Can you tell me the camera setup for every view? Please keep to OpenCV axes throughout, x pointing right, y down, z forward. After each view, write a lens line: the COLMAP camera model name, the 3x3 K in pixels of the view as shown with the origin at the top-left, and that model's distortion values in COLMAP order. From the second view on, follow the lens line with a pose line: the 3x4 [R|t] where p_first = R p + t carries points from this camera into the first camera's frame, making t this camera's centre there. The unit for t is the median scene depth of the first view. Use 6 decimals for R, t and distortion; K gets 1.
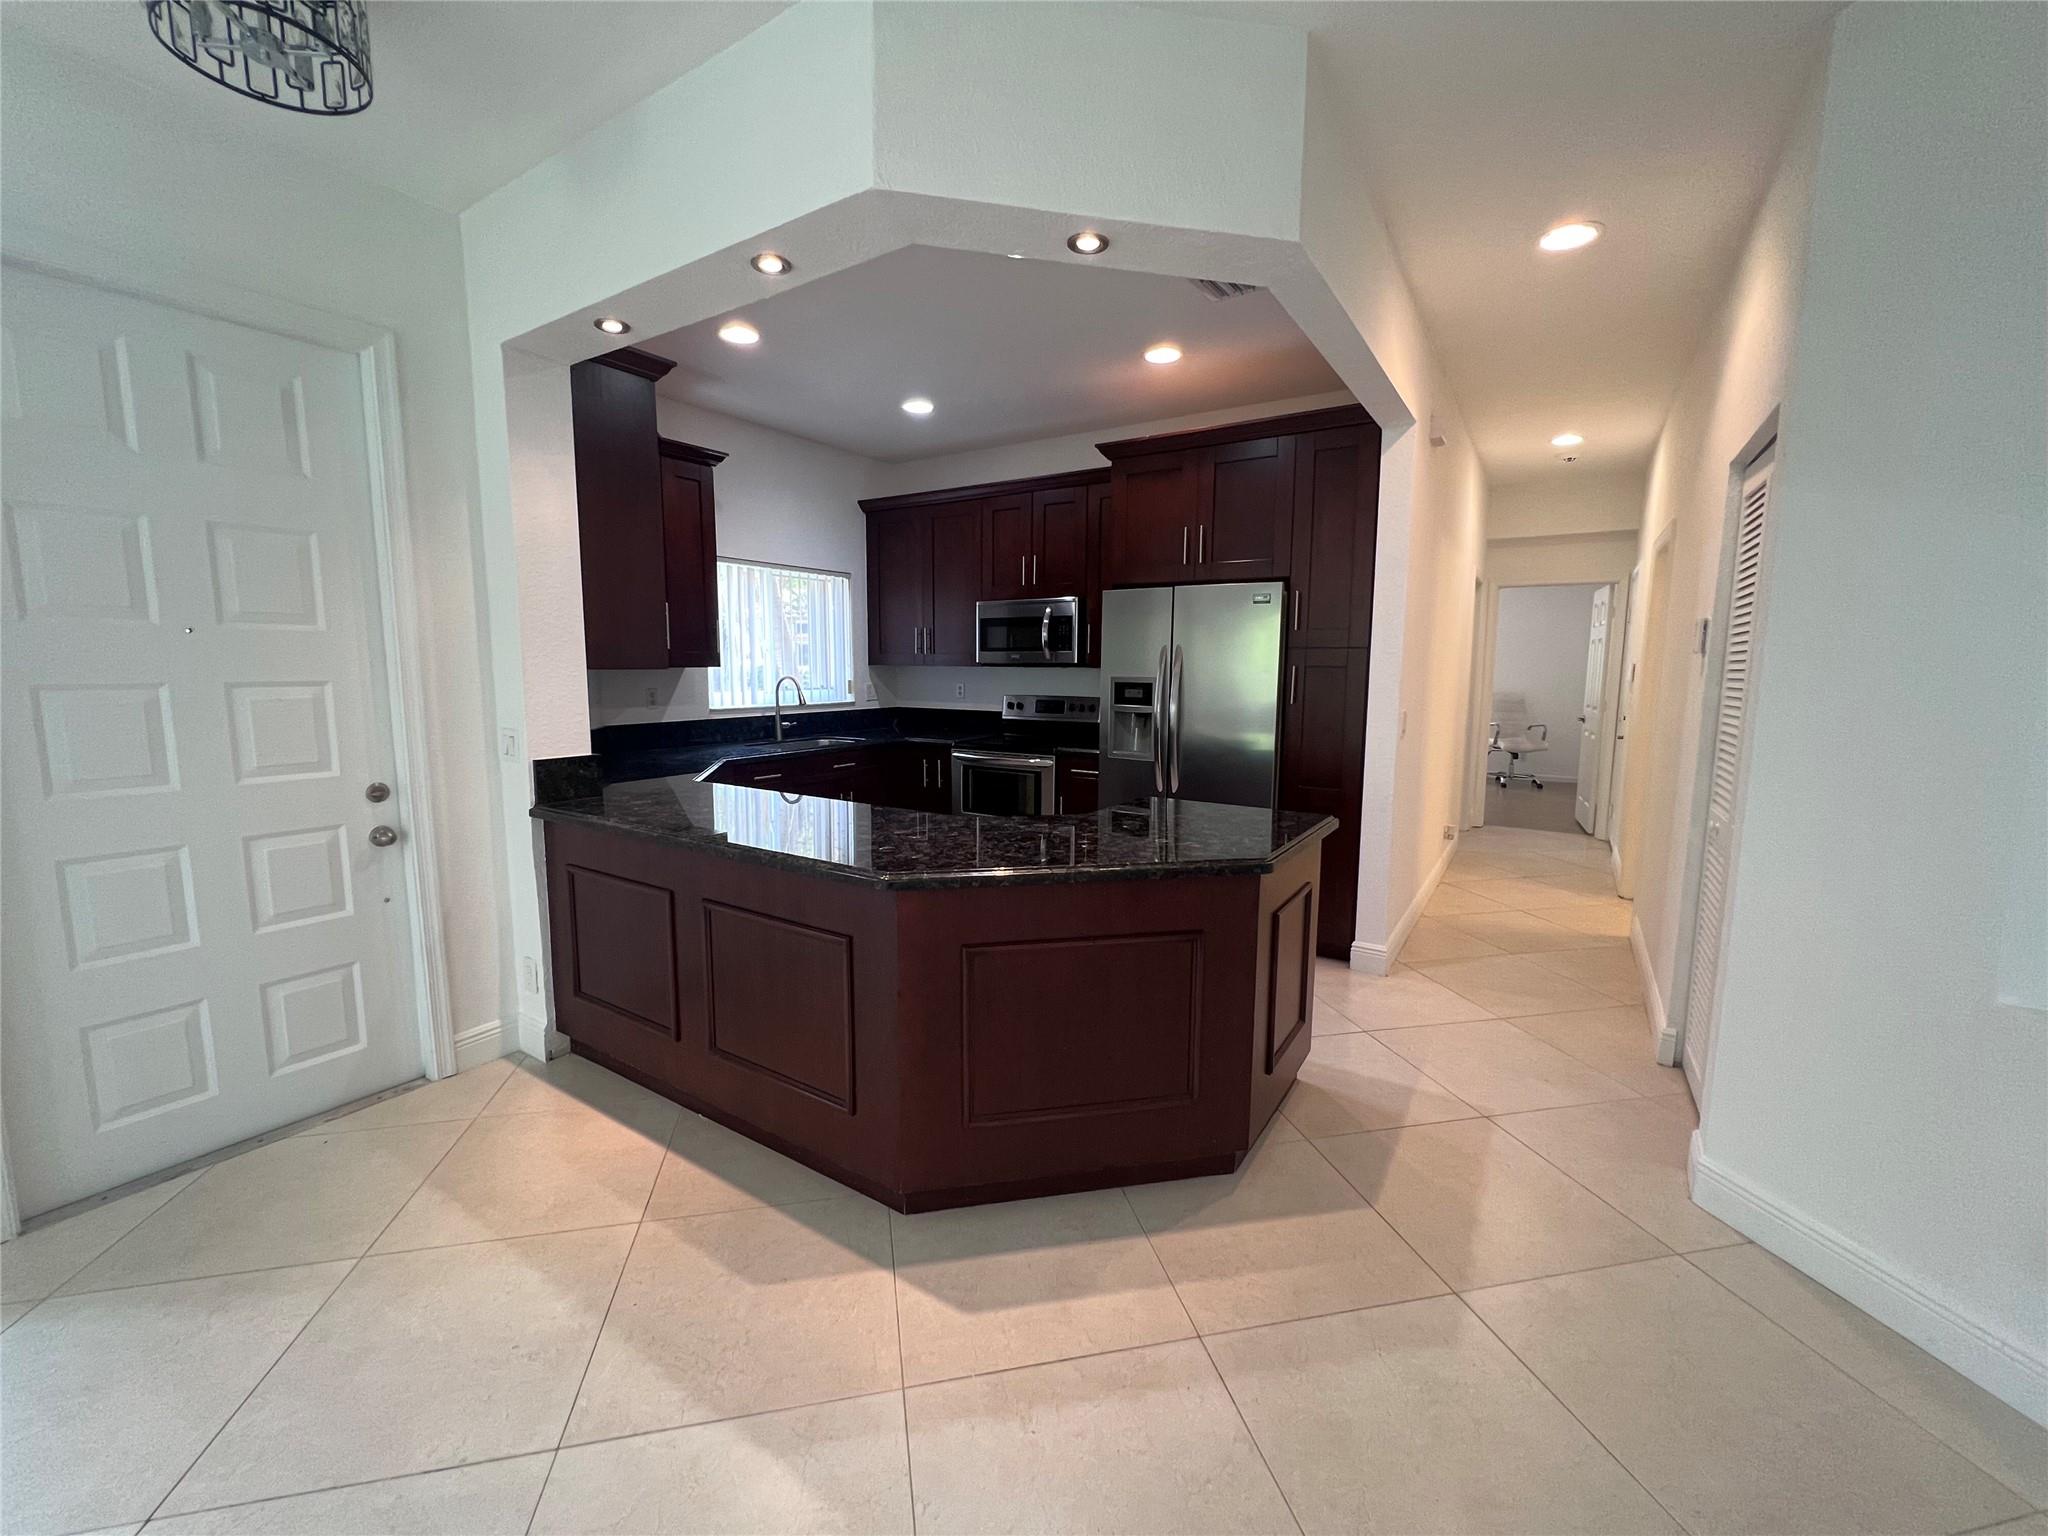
lens RADIAL K [[830.1, 0, 1024.4], [0, 830.1, 764.5], [0, 0, 1]] dist [-0.001343, 0.001129]
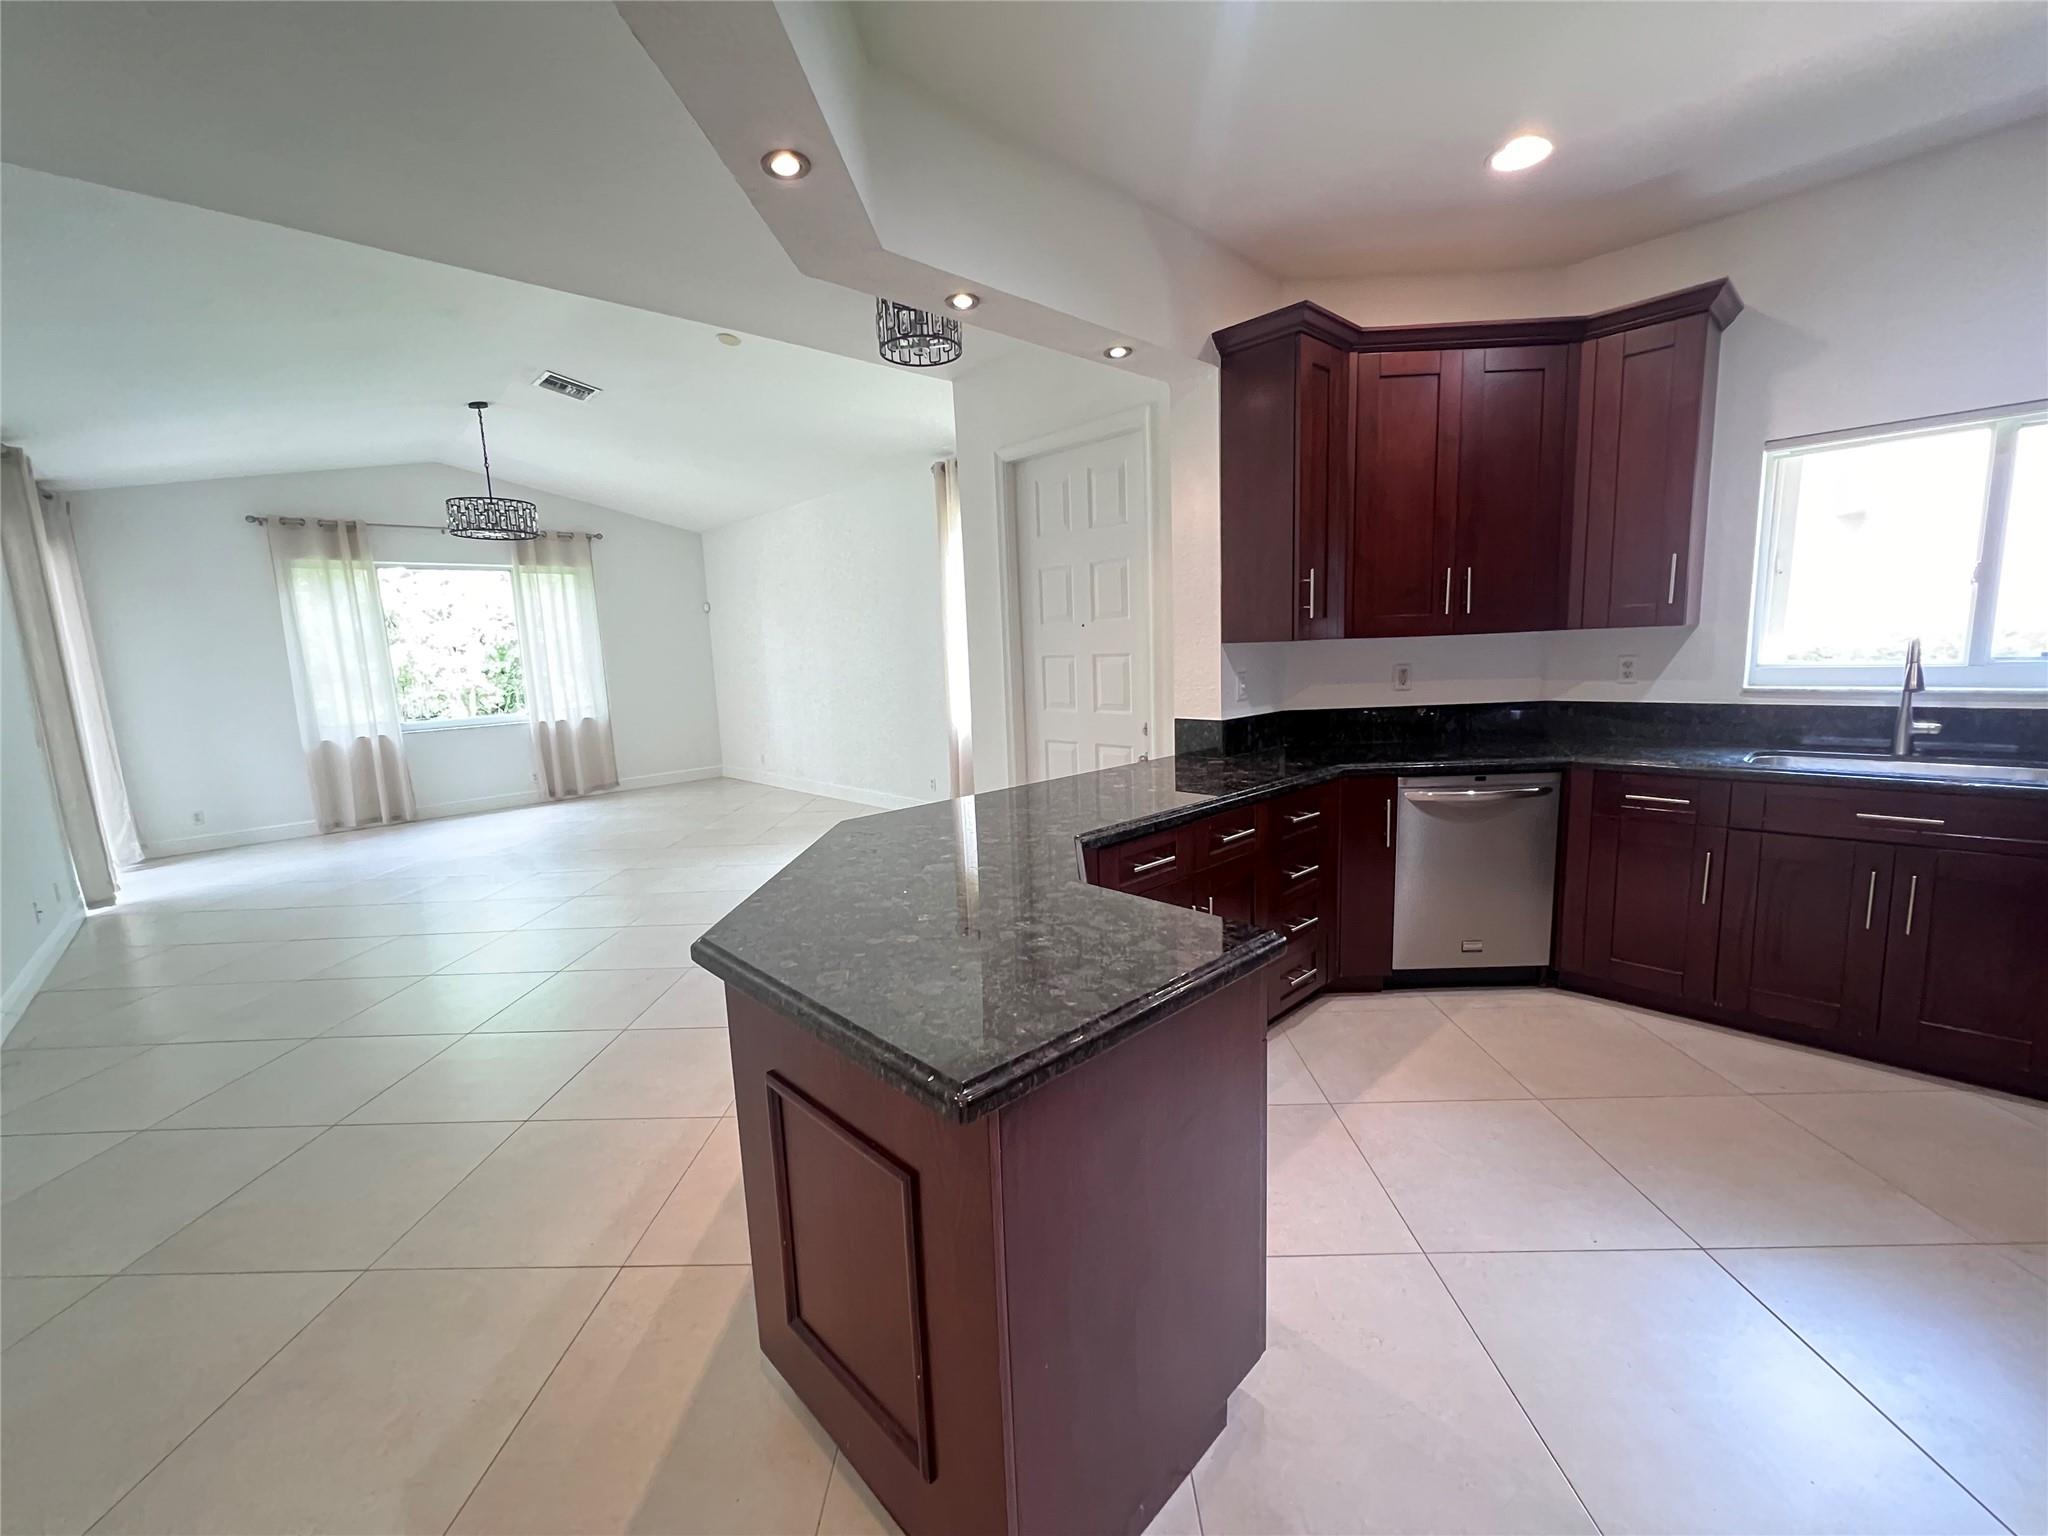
lens RADIAL K [[830.1, 0, 1019.5], [0, 830.1, 769.1], [0, 0, 1]] dist [-0.001343, 0.001129]
pose [[-0.238617, 0.149243, -0.959577, 0.419846], [-0.078315, 0.981945, 0.172196, -0.079835], [0.967951, 0.116238, -0.222621, 0.672086]]
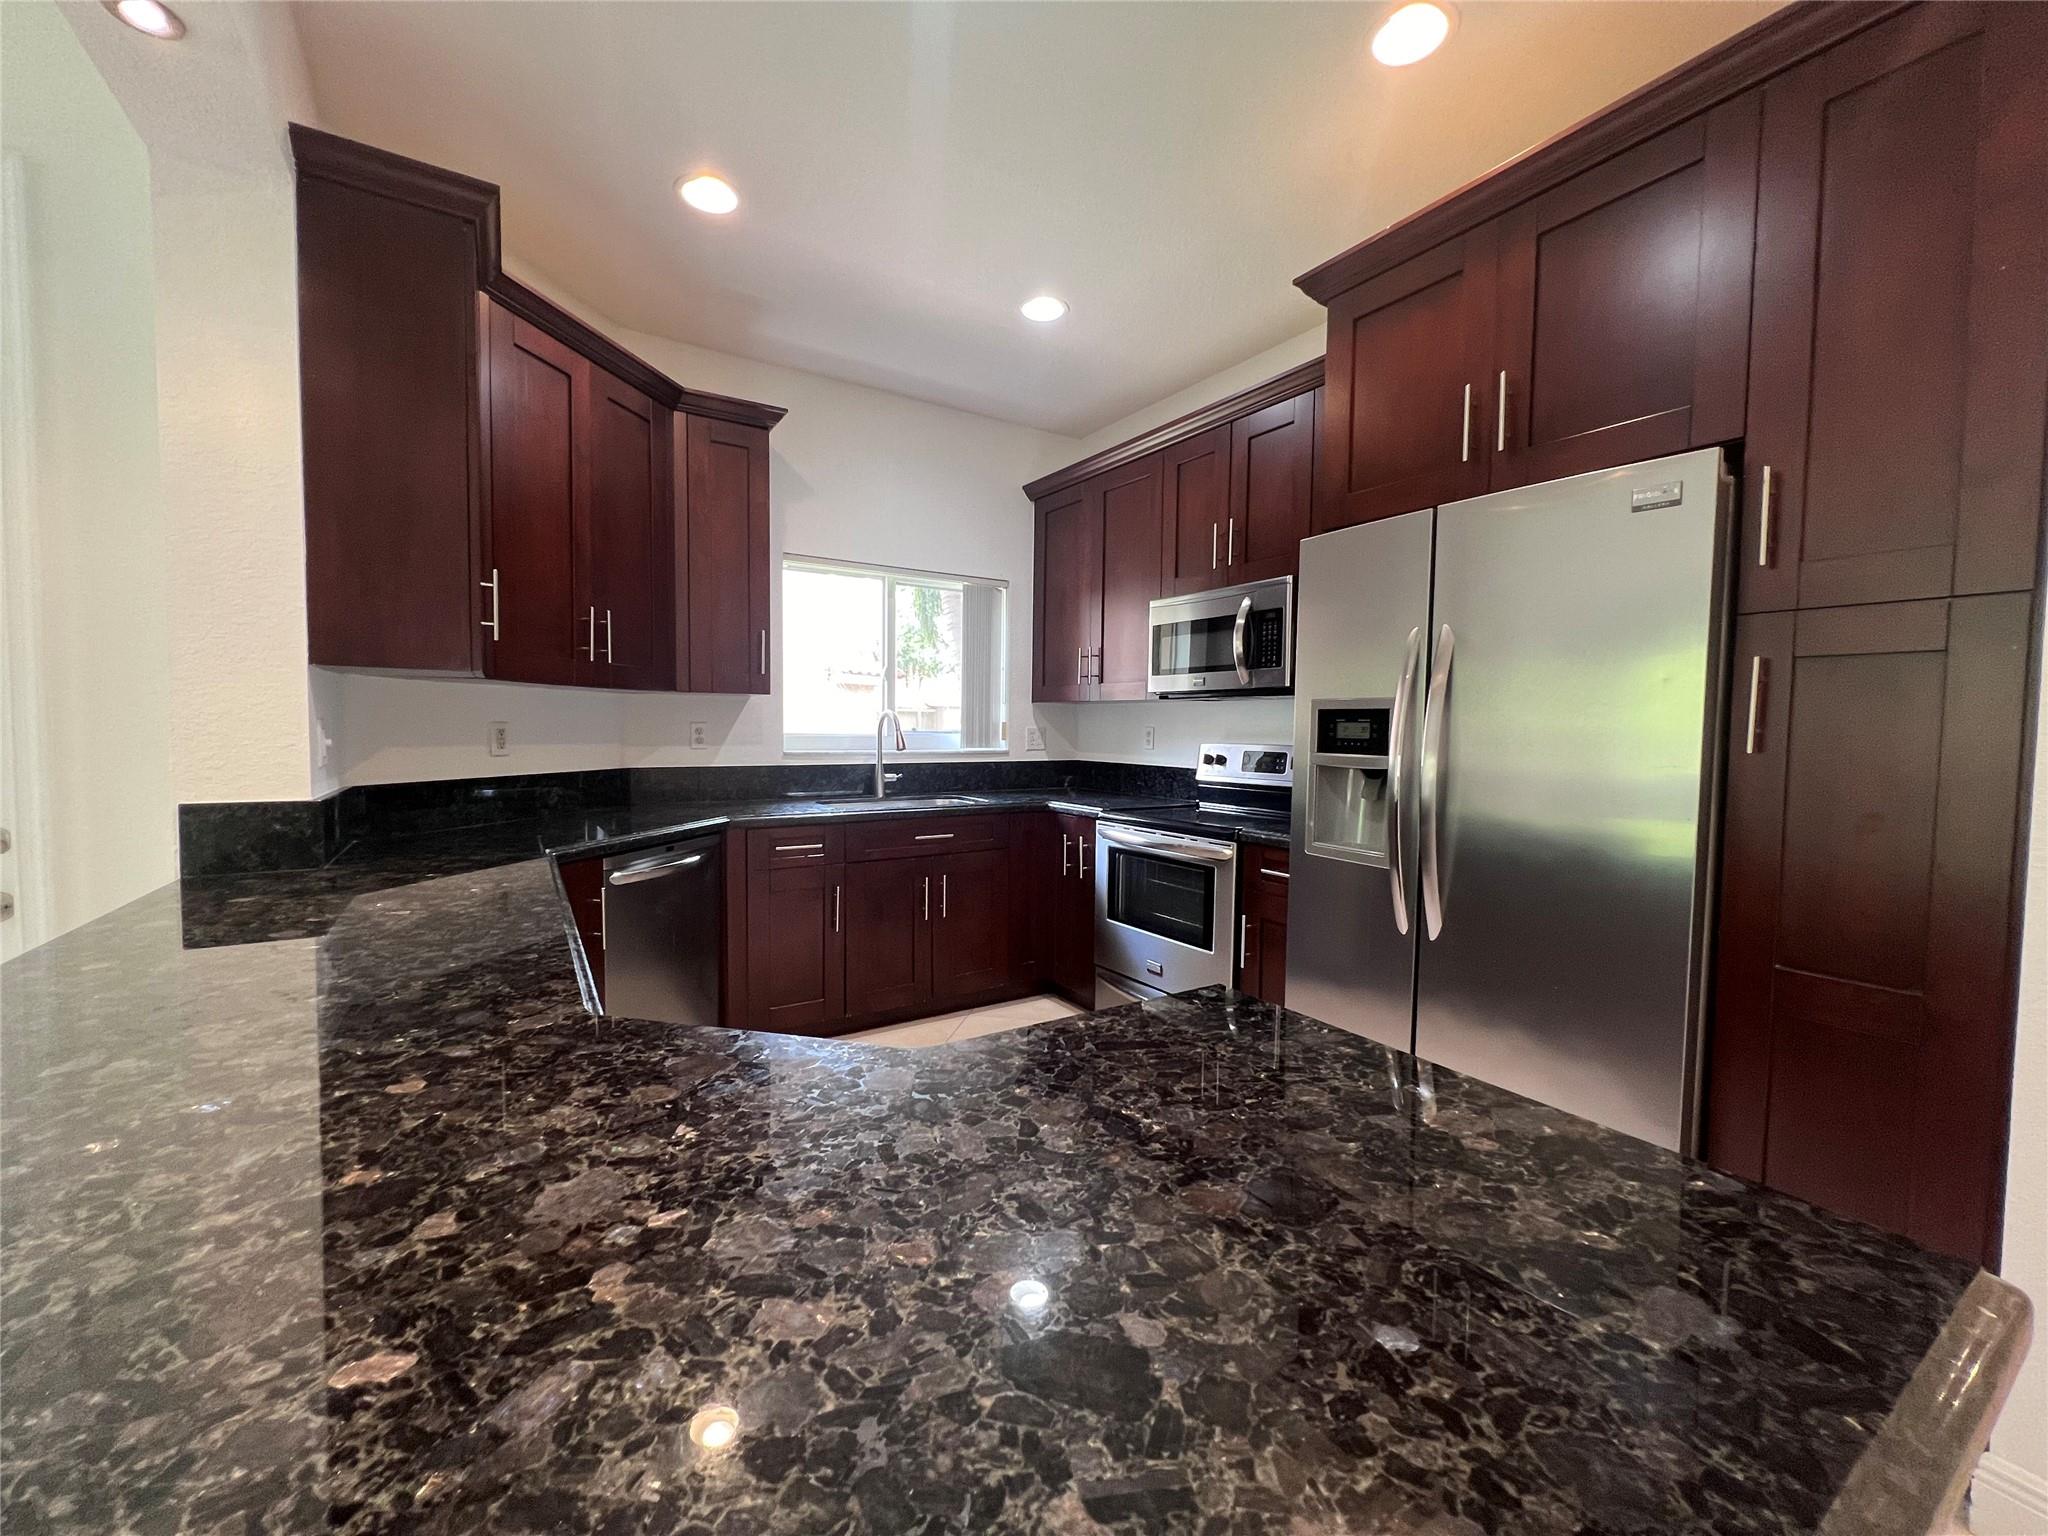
lens RADIAL K [[821.1, 0, 1022.2], [0, 821.1, 768.9], [0, 0, 1]] dist [-0.000273, 0.000515]
pose [[0.910749, 0.026236, -0.412126, 0.148452], [-0.056820, 0.996449, -0.062132, -0.018974], [0.409033, 0.080003, 0.909006, 0.444123]]
